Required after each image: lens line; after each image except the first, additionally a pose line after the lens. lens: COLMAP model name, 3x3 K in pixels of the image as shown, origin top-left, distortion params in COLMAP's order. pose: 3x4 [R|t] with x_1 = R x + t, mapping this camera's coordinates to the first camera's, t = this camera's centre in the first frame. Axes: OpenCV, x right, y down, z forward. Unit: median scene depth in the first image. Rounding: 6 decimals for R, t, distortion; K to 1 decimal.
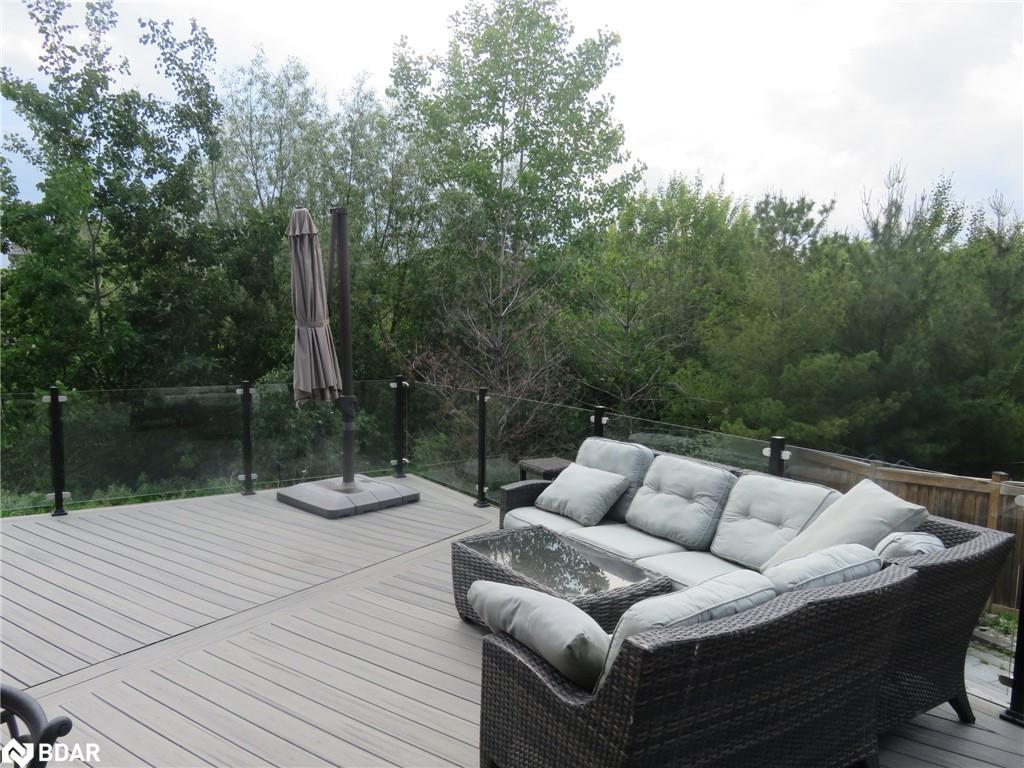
lens RADIAL K [[801.7, 0, 545.5], [0, 801.7, 385.1], [0, 0, 1]] dist [-0.006114, -0.012156]
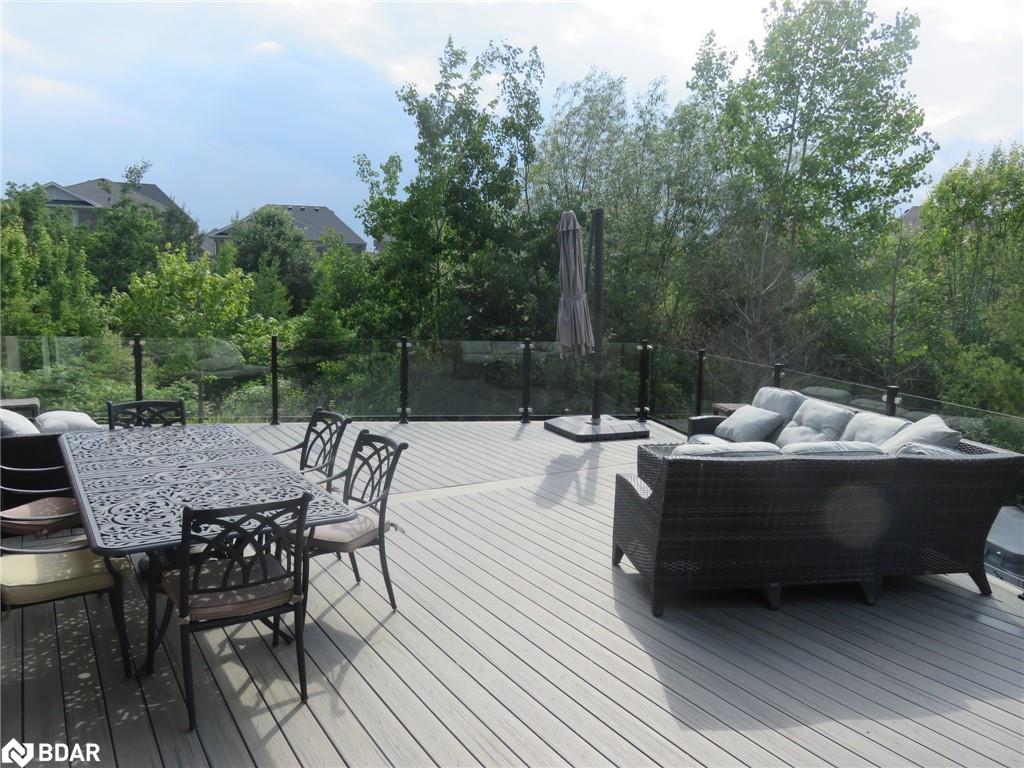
lens RADIAL K [[801.7, 0, 545.5], [0, 801.7, 385.1], [0, 0, 1]] dist [-0.006114, -0.012156]
pose [[0.928248, 0.050888, -0.368464, 0.077499], [-0.042463, 0.998619, 0.030944, 0.014737], [0.369530, -0.013077, 0.929127, -0.123554]]
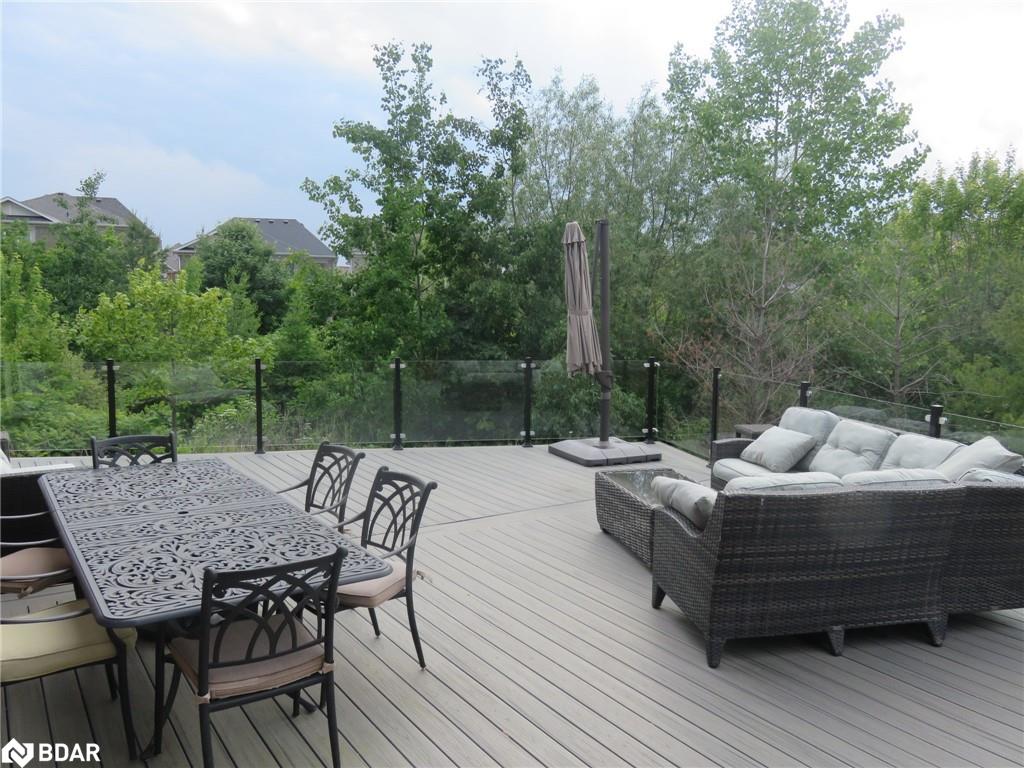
lens RADIAL K [[829.0, 0, 542.9], [0, 829.0, 382.3], [0, 0, 1]] dist [-0.026778, -0.000197]
pose [[0.939041, 0.028595, -0.342614, 0.049639], [-0.027258, 0.999590, 0.008718, 0.011140], [0.342723, 0.001152, 0.939436, -0.113831]]
